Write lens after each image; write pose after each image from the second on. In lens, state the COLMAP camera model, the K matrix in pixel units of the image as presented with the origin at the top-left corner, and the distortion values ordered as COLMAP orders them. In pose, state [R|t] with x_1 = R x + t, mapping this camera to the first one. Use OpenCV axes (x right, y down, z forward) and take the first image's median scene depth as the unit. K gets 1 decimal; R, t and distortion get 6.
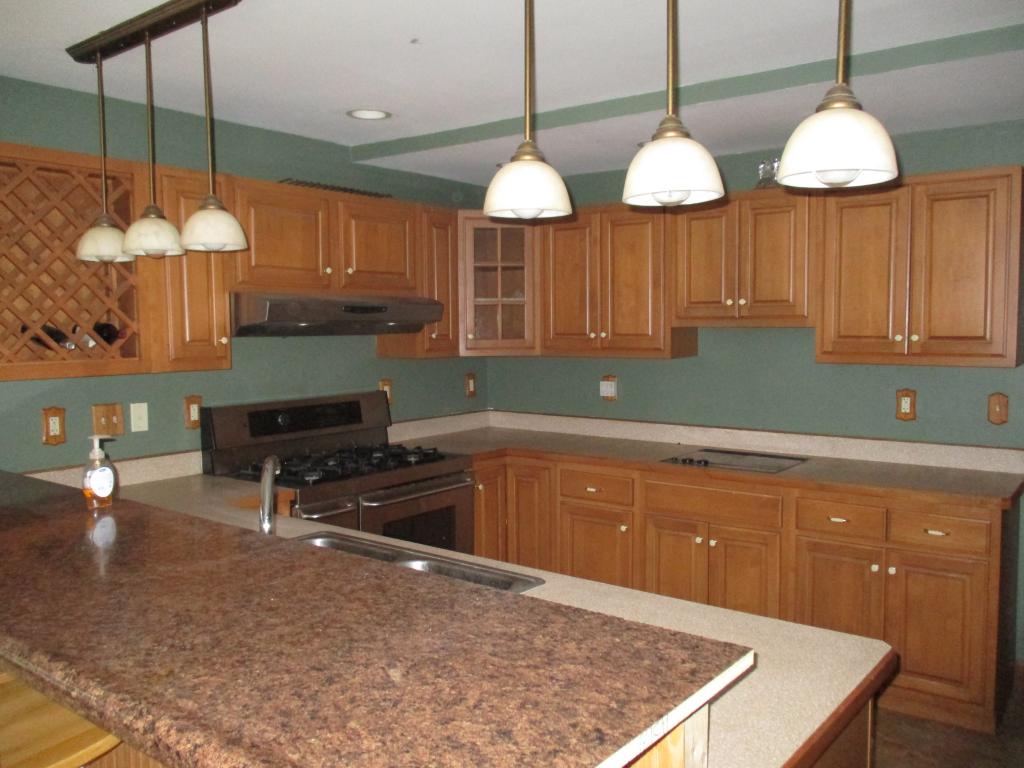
lens RADIAL K [[850.0, 0, 512.0], [0, 850.0, 384.0], [0, 0, 1]] dist [-0.001490, -0.001687]
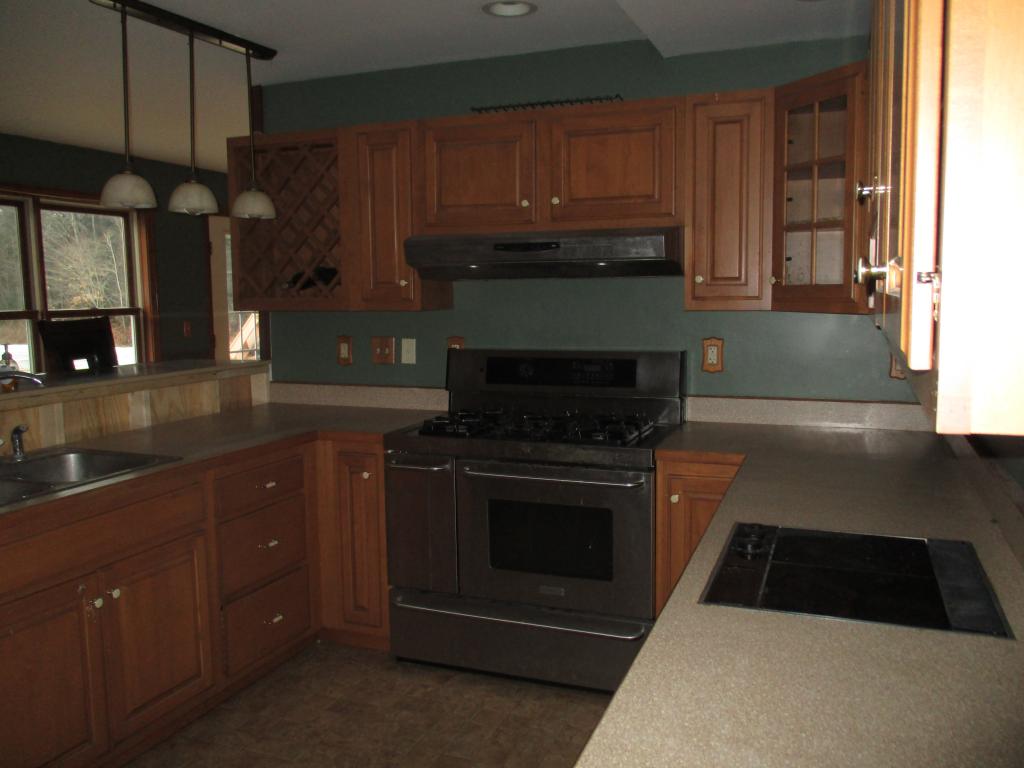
lens RADIAL K [[850.0, 0, 512.0], [0, 850.0, 384.0], [0, 0, 1]] dist [-0.001490, -0.001687]
pose [[0.281249, 0.117840, -0.952372, 0.658561], [-0.055004, 0.992780, 0.106596, -0.043926], [0.958057, 0.022404, 0.285700, 0.776693]]
